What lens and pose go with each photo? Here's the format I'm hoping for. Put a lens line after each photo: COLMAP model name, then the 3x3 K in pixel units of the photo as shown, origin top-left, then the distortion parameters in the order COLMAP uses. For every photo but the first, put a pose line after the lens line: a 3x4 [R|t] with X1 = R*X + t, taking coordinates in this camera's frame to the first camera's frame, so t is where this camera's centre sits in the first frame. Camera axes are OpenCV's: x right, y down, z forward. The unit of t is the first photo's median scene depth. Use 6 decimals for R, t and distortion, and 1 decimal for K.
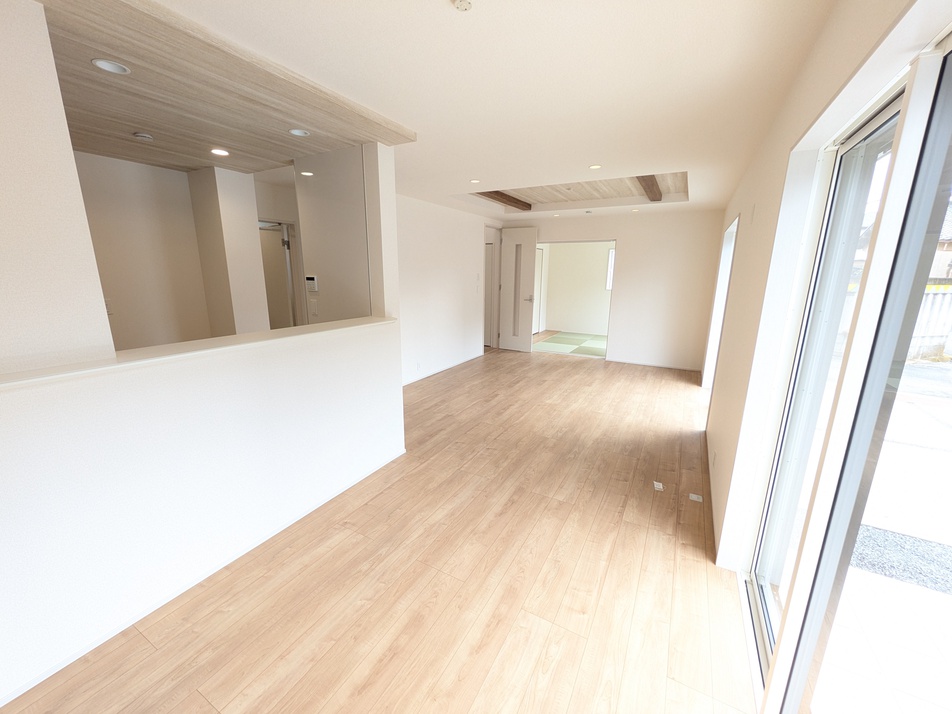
lens RADIAL K [[377.4, 0, 475.7], [0, 377.4, 355.9], [0, 0, 1]] dist [-0.002705, 0.000053]
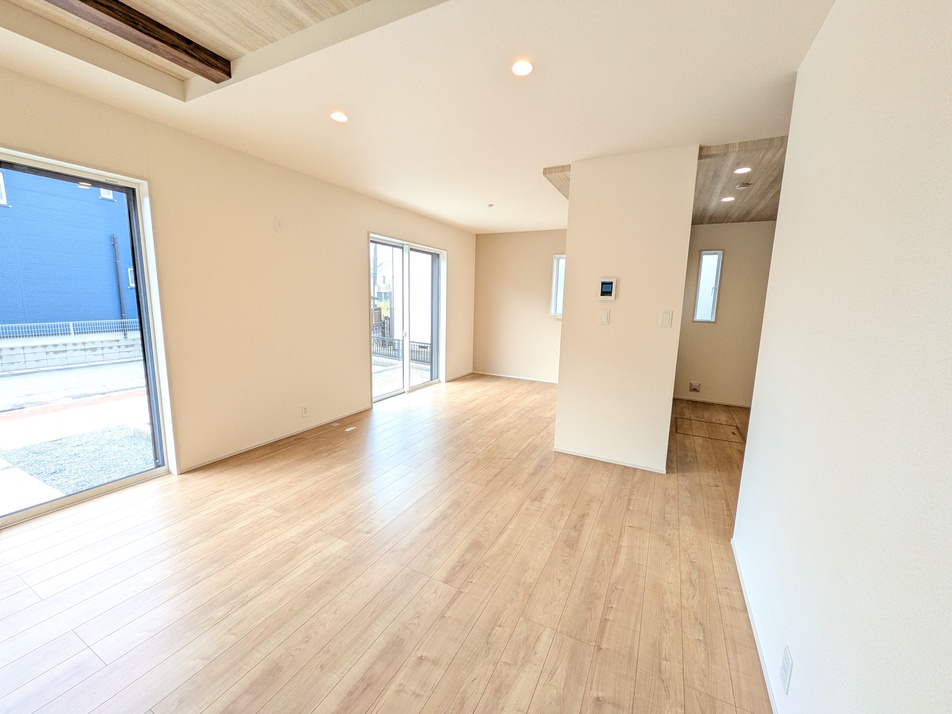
lens RADIAL K [[377.4, 0, 472.2], [0, 377.4, 357.6], [0, 0, 1]] dist [-0.002705, 0.000053]
pose [[-0.999043, -0.031331, -0.030510, 0.063398], [-0.040371, 0.928952, 0.367993, -0.290513], [0.016813, 0.368873, -0.929328, 1.516613]]
